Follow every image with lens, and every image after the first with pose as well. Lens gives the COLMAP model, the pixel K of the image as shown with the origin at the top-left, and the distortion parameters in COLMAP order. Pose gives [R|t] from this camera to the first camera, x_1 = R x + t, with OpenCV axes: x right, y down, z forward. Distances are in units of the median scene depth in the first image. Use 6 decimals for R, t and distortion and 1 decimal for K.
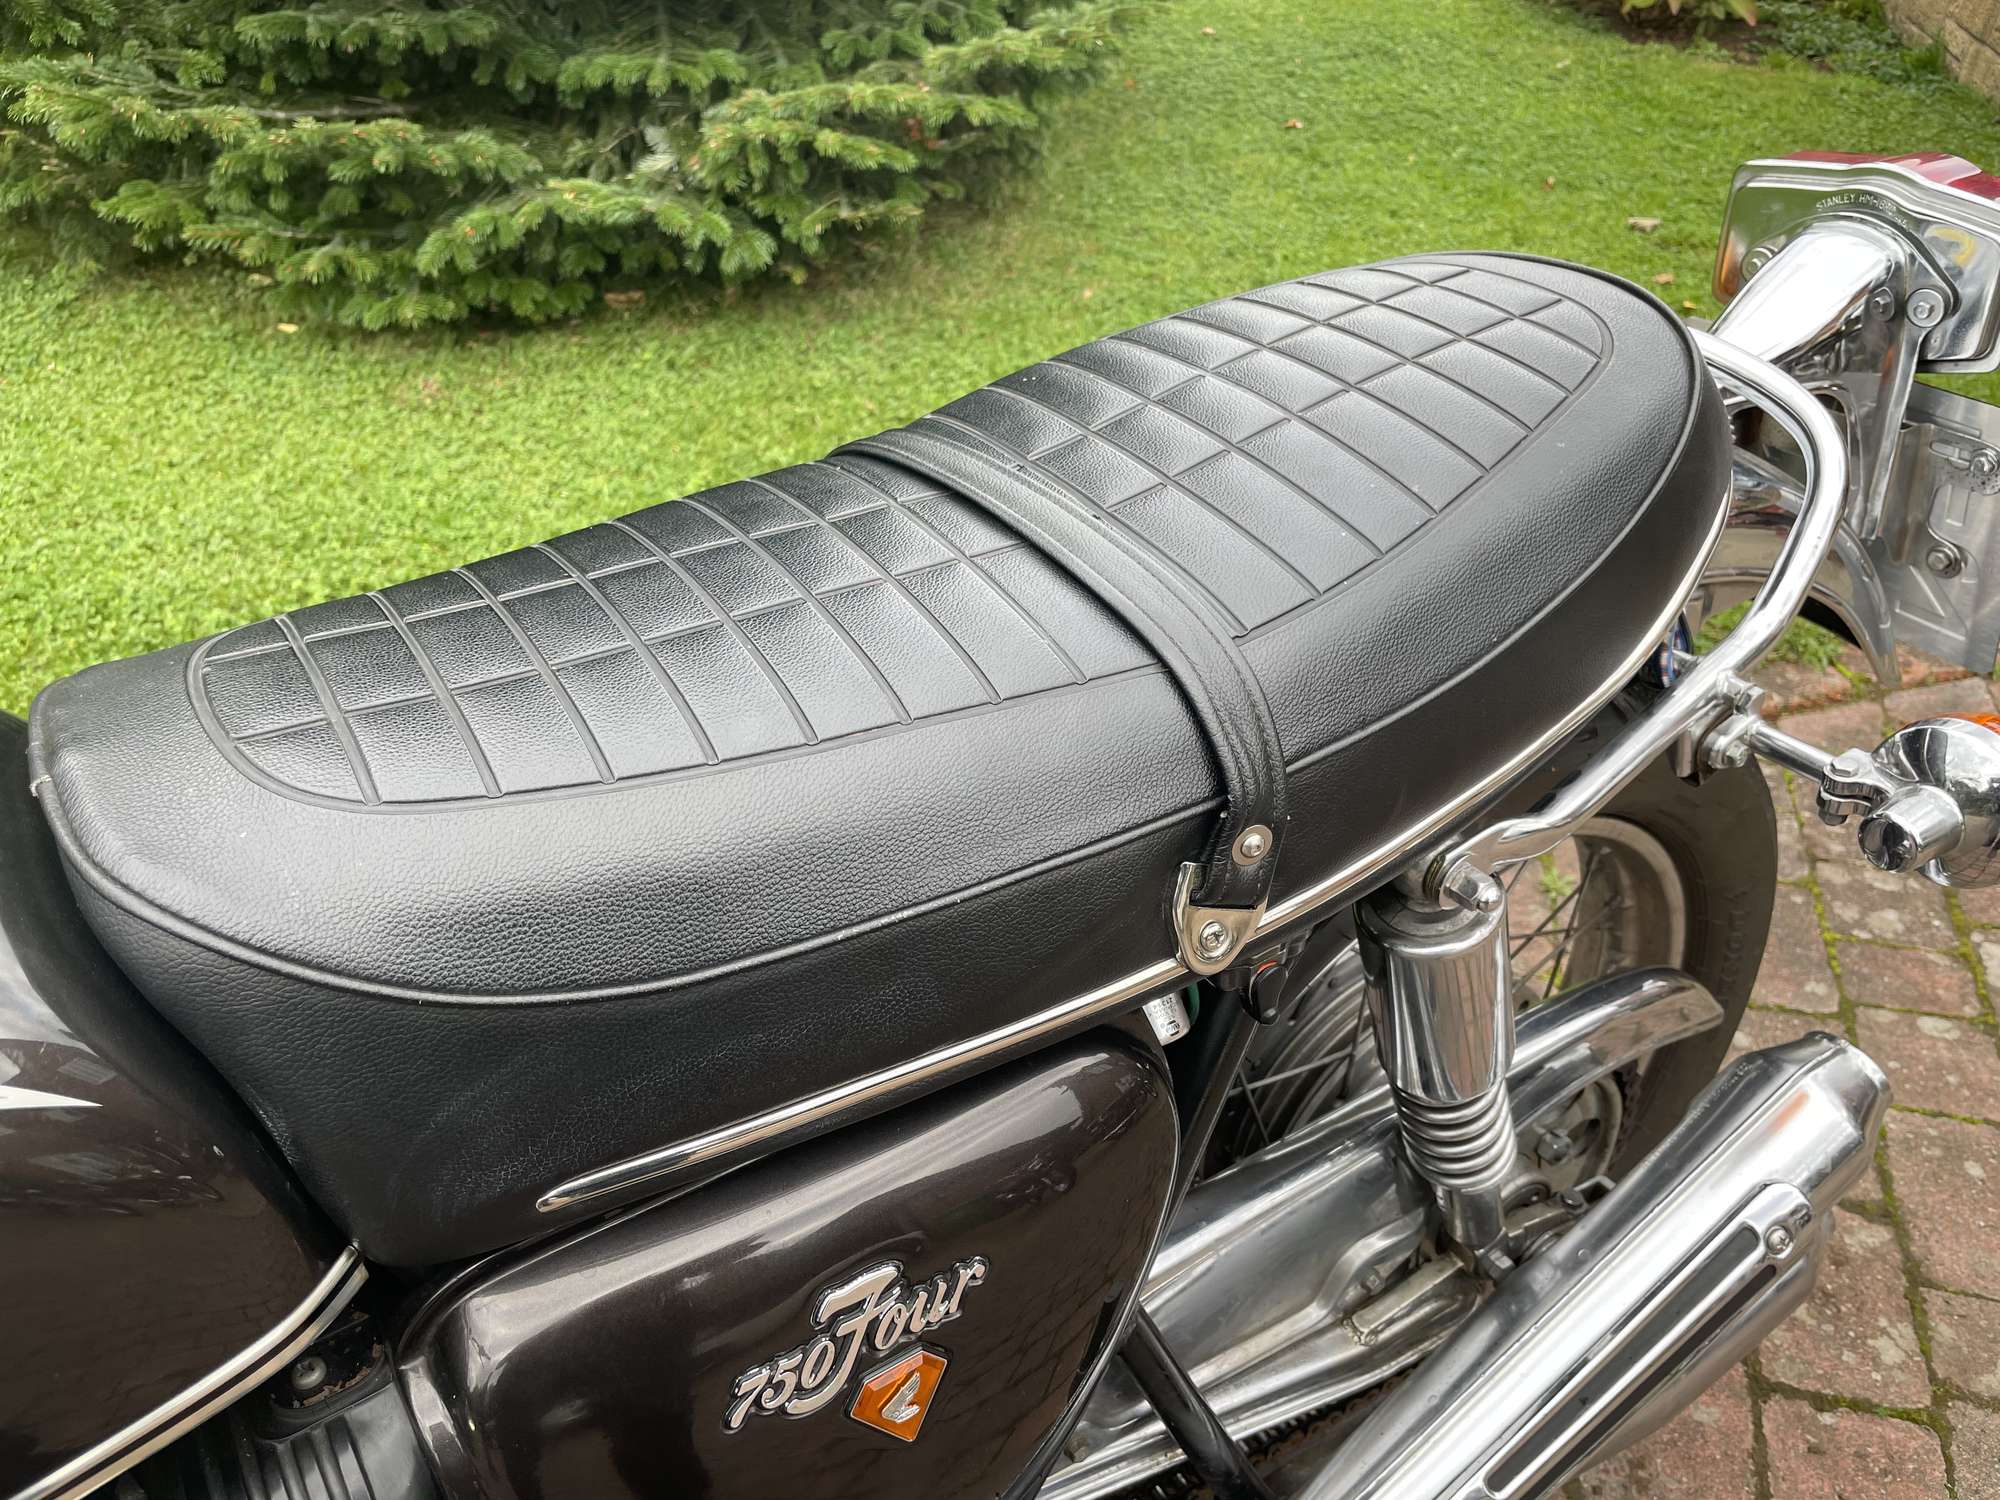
lens RADIAL K [[1549.4, 0, 1007.7], [0, 1549.4, 754.7], [0, 0, 1]] dist [0.077461, -0.122403]
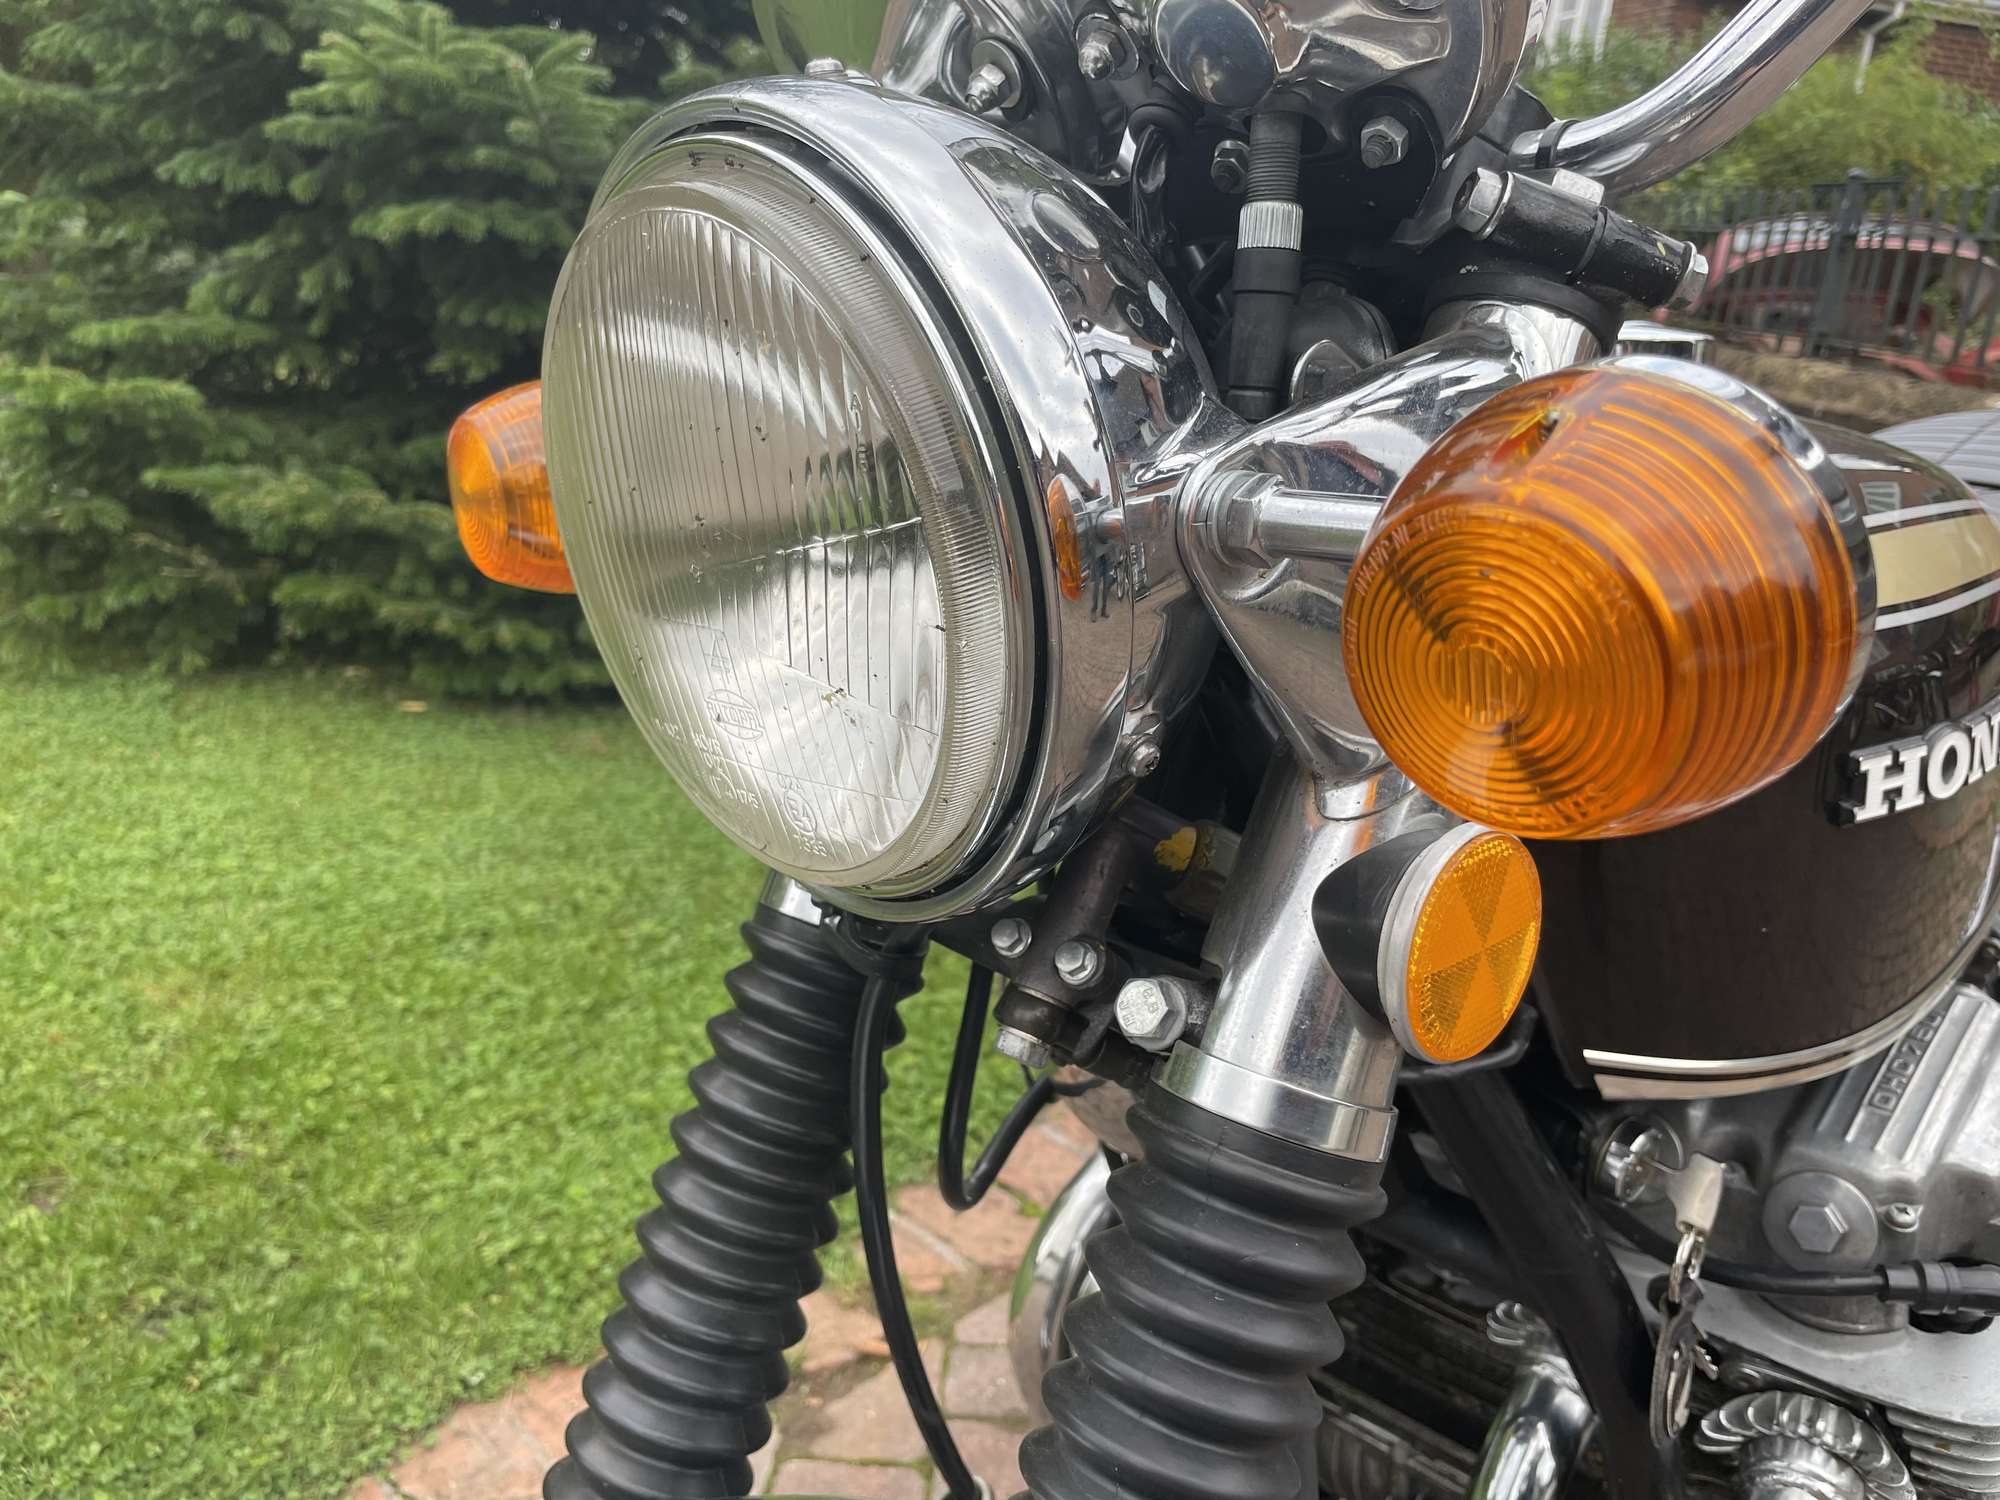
lens RADIAL K [[1537.9, 0, 999.5], [0, 1537.9, 760.1], [0, 0, 1]] dist [0.077287, -0.112122]
pose [[0.974029, -0.043385, 0.222228, -0.332997], [0.106739, 0.953553, -0.281681, 0.117994], [-0.199686, 0.298086, 0.933419, -0.075324]]
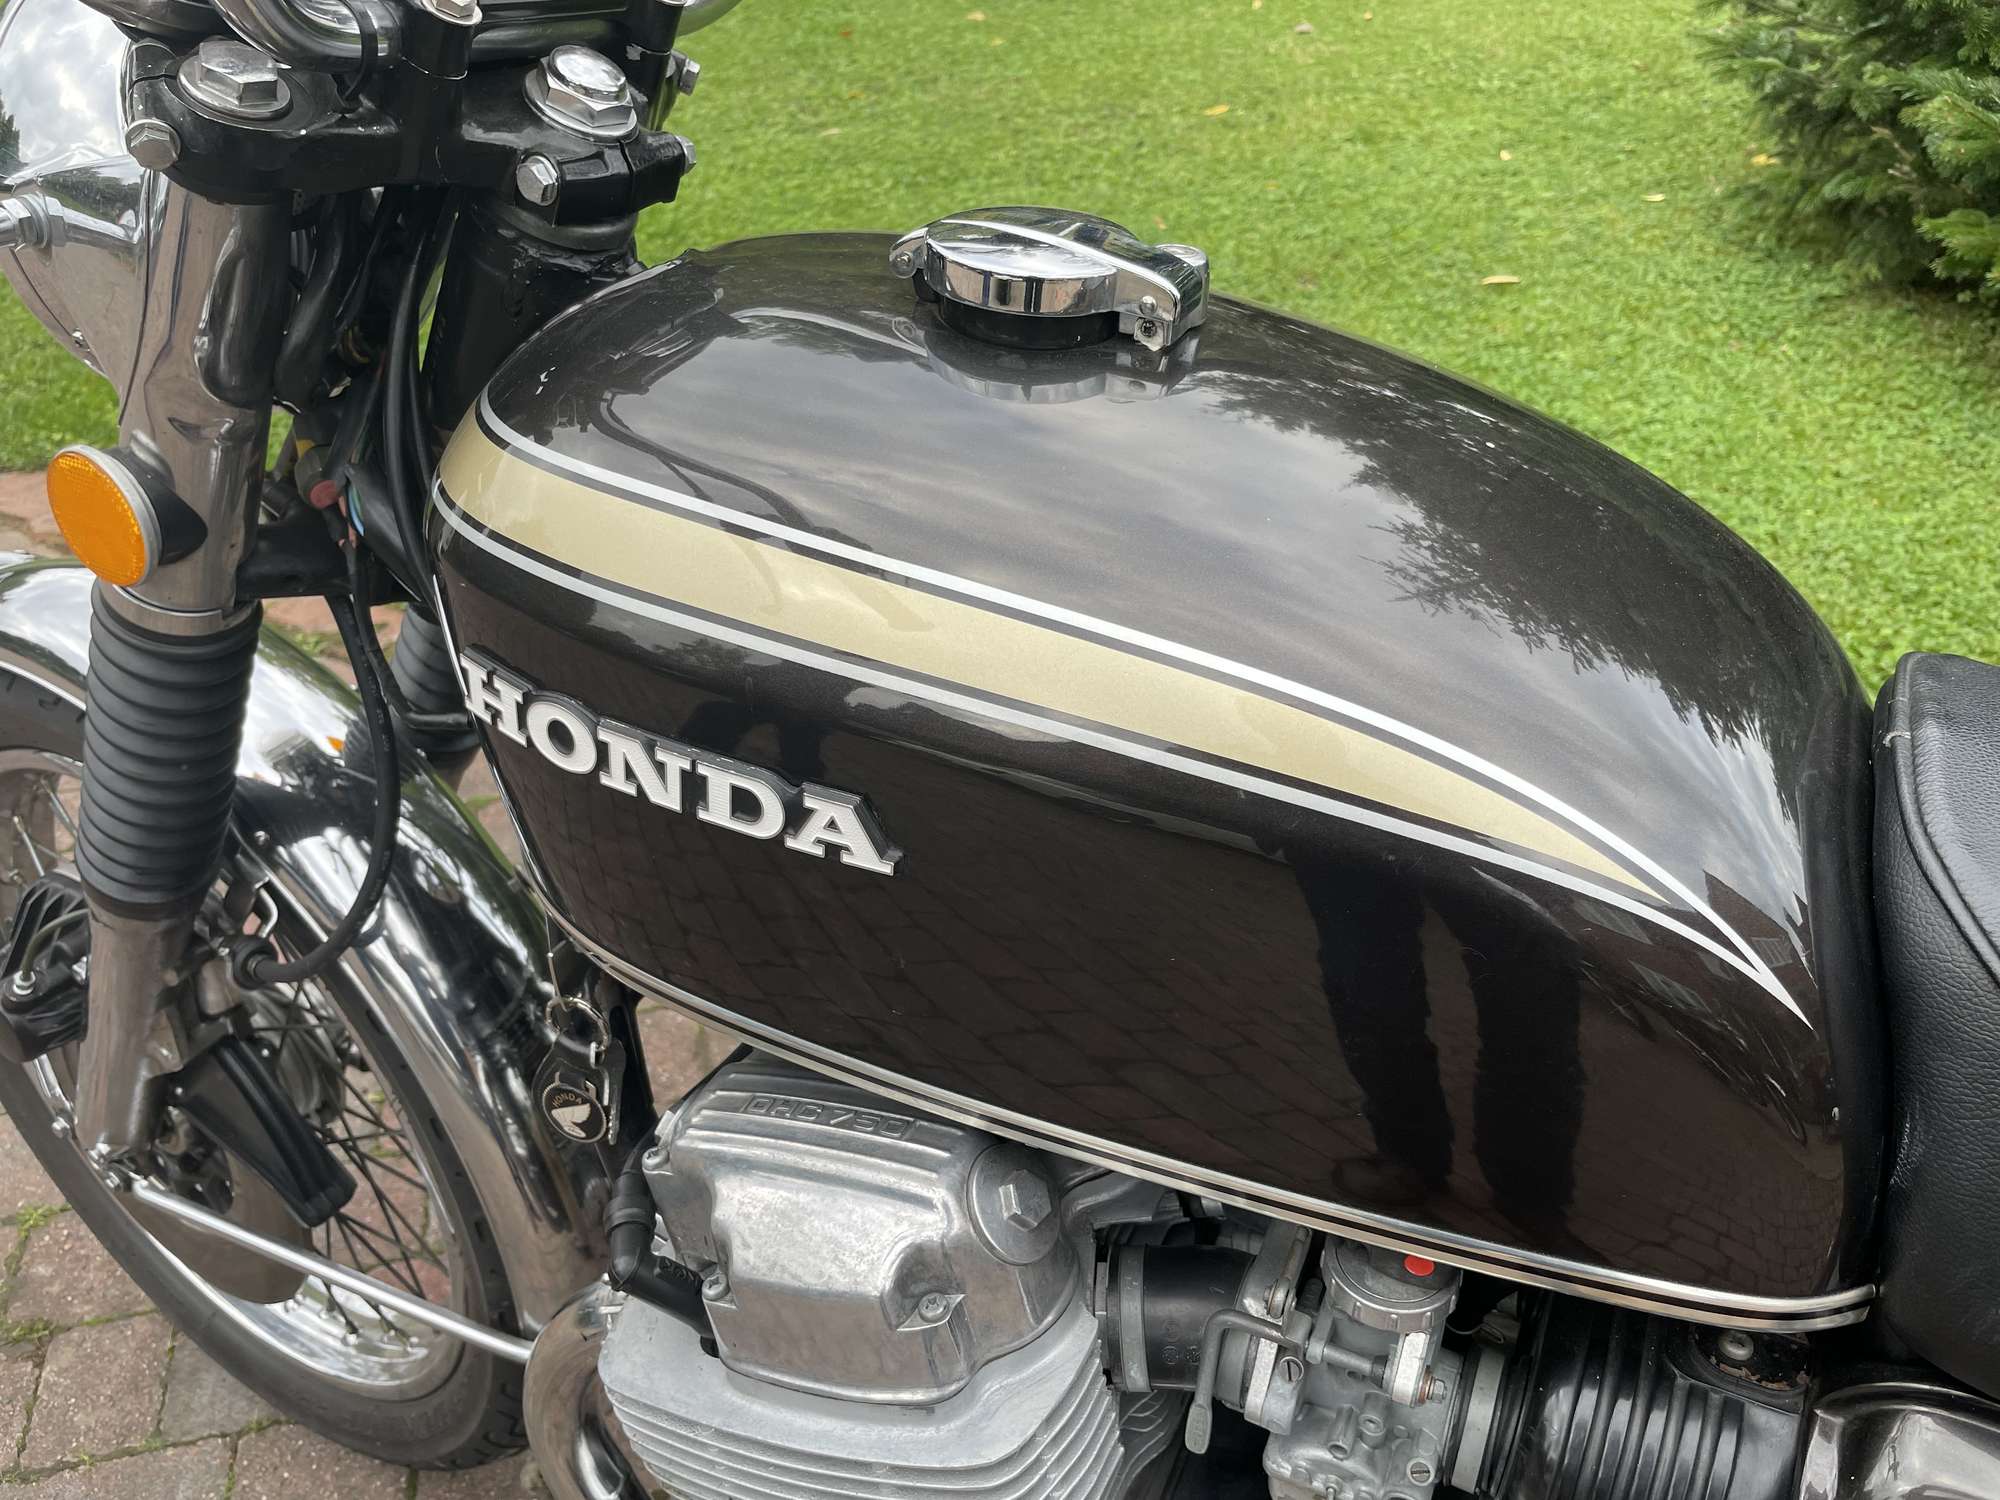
lens RADIAL K [[1549.4, 0, 1007.7], [0, 1549.4, 754.7], [0, 0, 1]] dist [0.077461, -0.122403]
pose [[0.529677, 0.499205, -0.685738, -0.031672], [-0.506405, 0.834681, 0.216476, 0.015683], [0.680438, 0.232599, 0.694911, -0.019740]]
